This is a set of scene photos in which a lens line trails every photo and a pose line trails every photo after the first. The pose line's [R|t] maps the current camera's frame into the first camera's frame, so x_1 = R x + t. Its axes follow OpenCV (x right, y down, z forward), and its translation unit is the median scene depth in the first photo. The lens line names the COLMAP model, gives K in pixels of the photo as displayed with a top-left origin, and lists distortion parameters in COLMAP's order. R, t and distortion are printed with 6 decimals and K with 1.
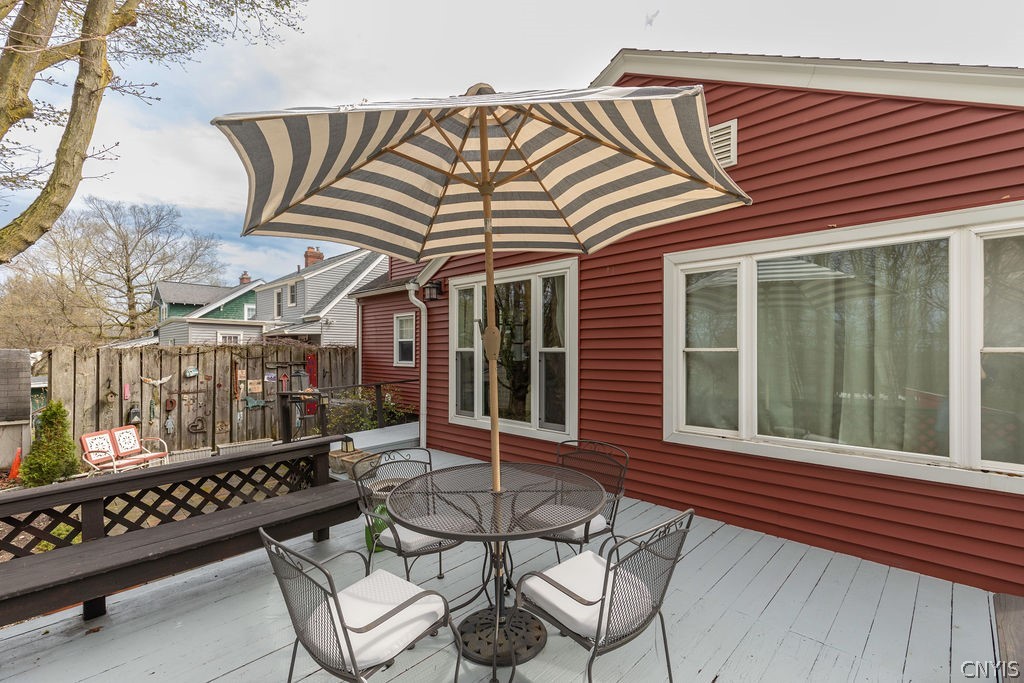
lens RADIAL K [[469.6, 0, 521.4], [0, 469.6, 349.0], [0, 0, 1]] dist [0.002405, 0.000021]
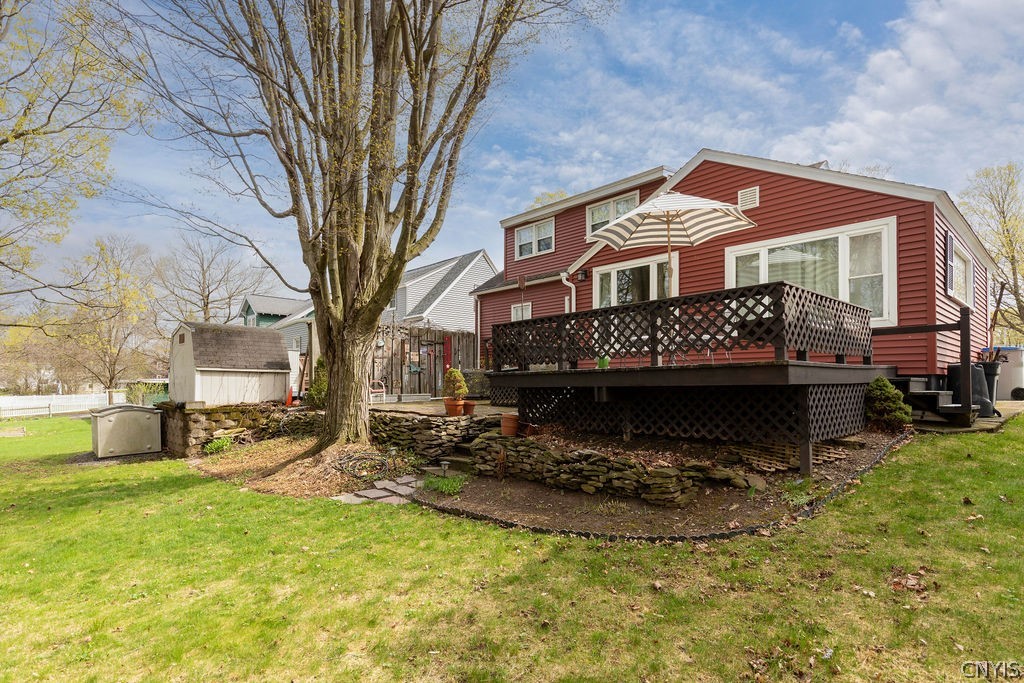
lens RADIAL K [[537.2, 0, 510.2], [0, 537.2, 384.6], [0, 0, 1]] dist [-0.015181, -0.000170]
pose [[0.998395, 0.003538, -0.056516, -0.215073], [-0.003412, 0.999992, 0.002311, 0.169128], [0.056523, -0.002114, 0.998399, -0.601983]]
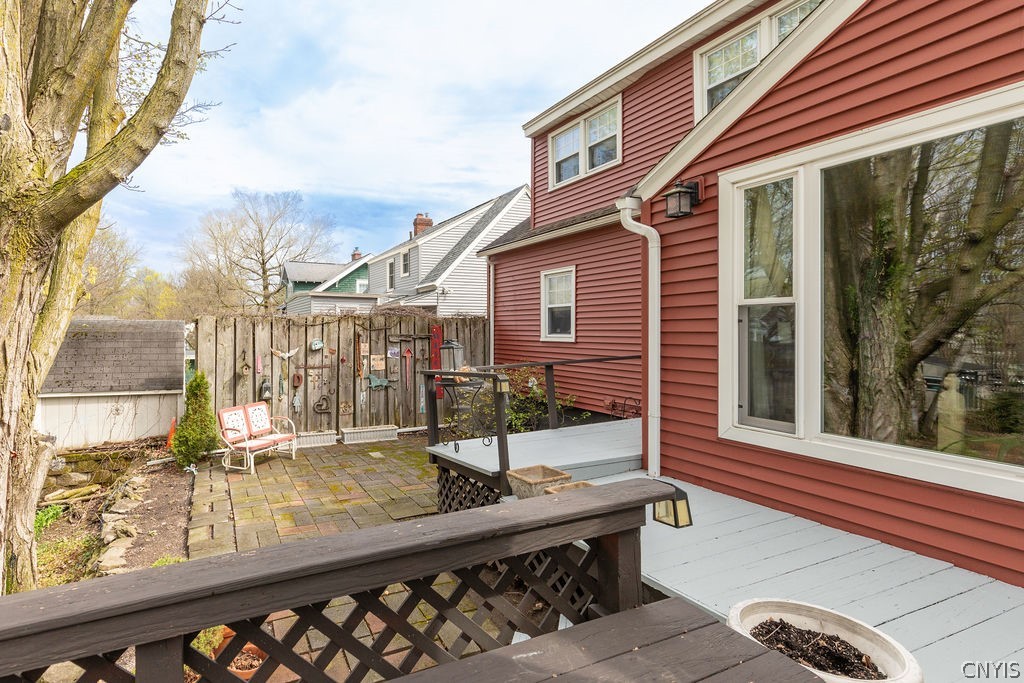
lens RADIAL K [[509.7, 0, 397.8], [0, 509.7, 329.4], [0, 0, 1]] dist [0.003394, 0.000124]
pose [[0.904721, -0.000563, -0.426004, -0.150724], [0.001132, 0.999999, 0.001081, 0.019313], [0.426003, -0.001460, 0.904721, 0.190856]]
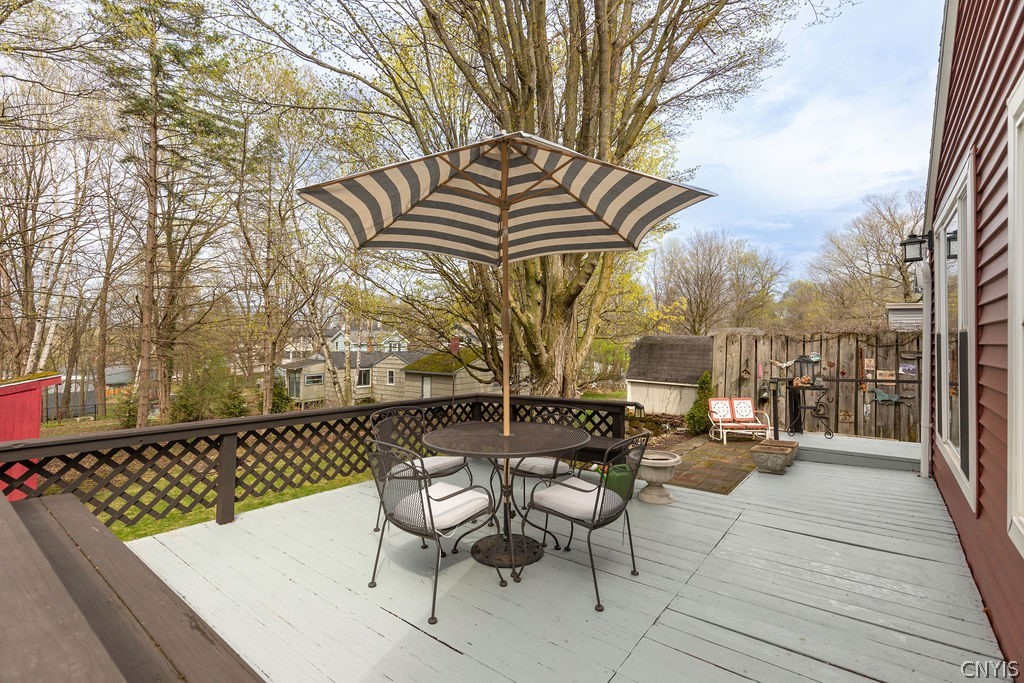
lens RADIAL K [[472.1, 0, 485.9], [0, 472.1, 334.2], [0, 0, 1]] dist [0.000167, -0.000390]
pose [[0.064709, -0.004062, -0.997896, 0.294510], [-0.006351, 0.999970, -0.004482, 0.006010], [0.997884, 0.006627, 0.064682, 0.205357]]
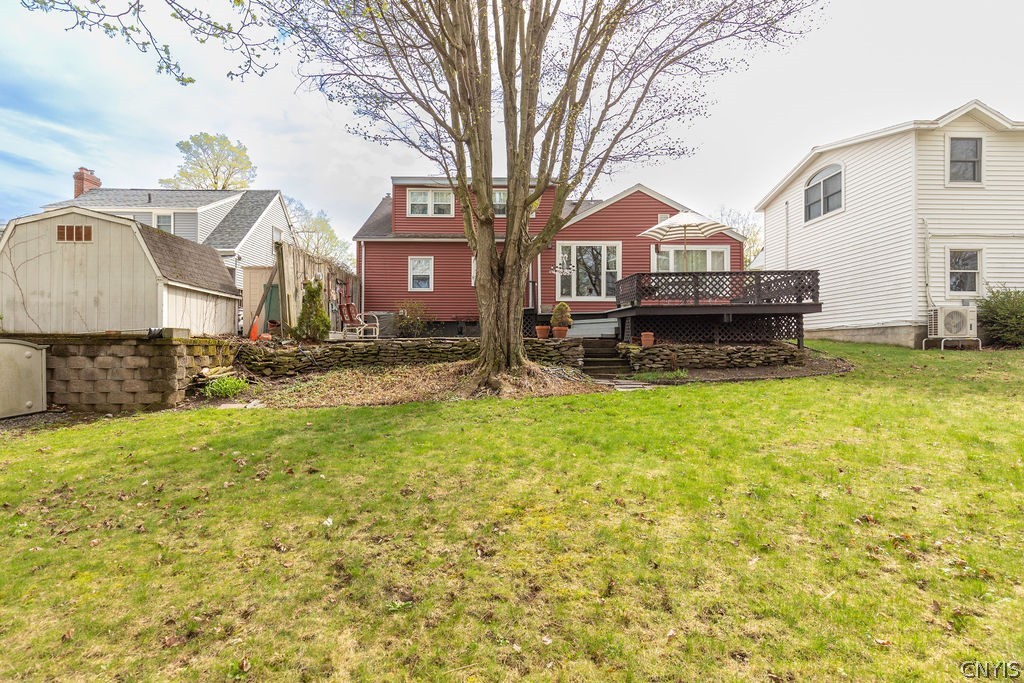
lens RADIAL K [[469.6, 0, 521.4], [0, 469.6, 349.0], [0, 0, 1]] dist [0.002405, 0.000021]
pose [[0.686303, 0.000727, 0.727316, -1.271011], [0.001854, 0.999995, -0.002749, 0.257154], [-0.727314, 0.003235, 0.686298, -0.322722]]
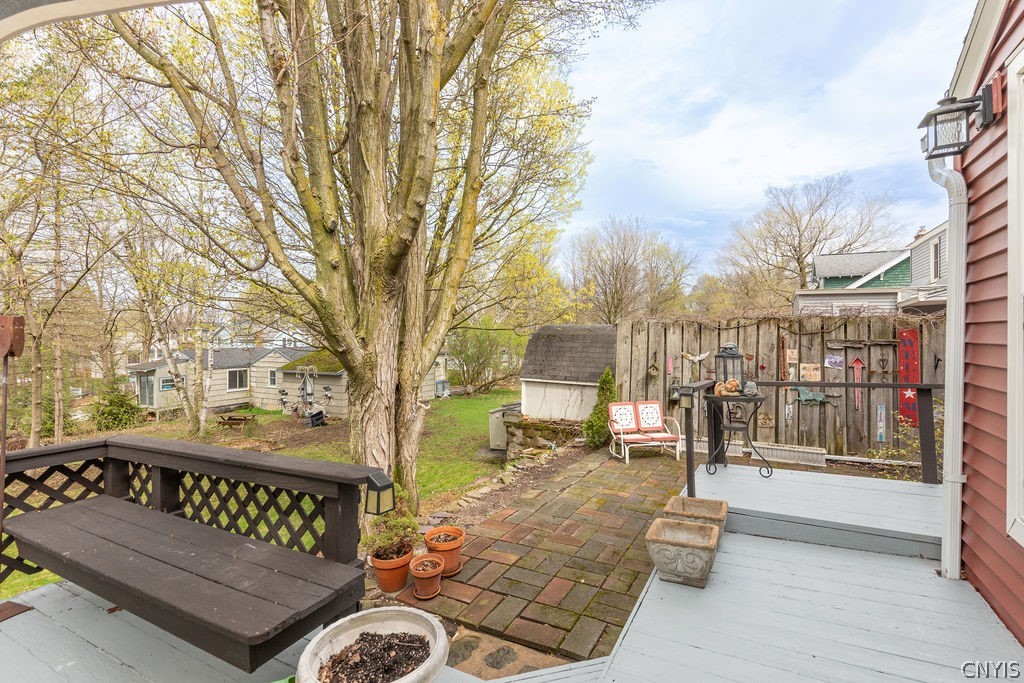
lens RADIAL K [[485.4, 0, 499.4], [0, 485.4, 336.1], [0, 0, 1]] dist [0.001485, 0.000137]
pose [[0.246123, 0.011675, -0.969168, 0.046222], [0.000551, 0.999926, 0.012185, 0.014446], [0.969239, -0.003533, 0.246098, 0.377394]]
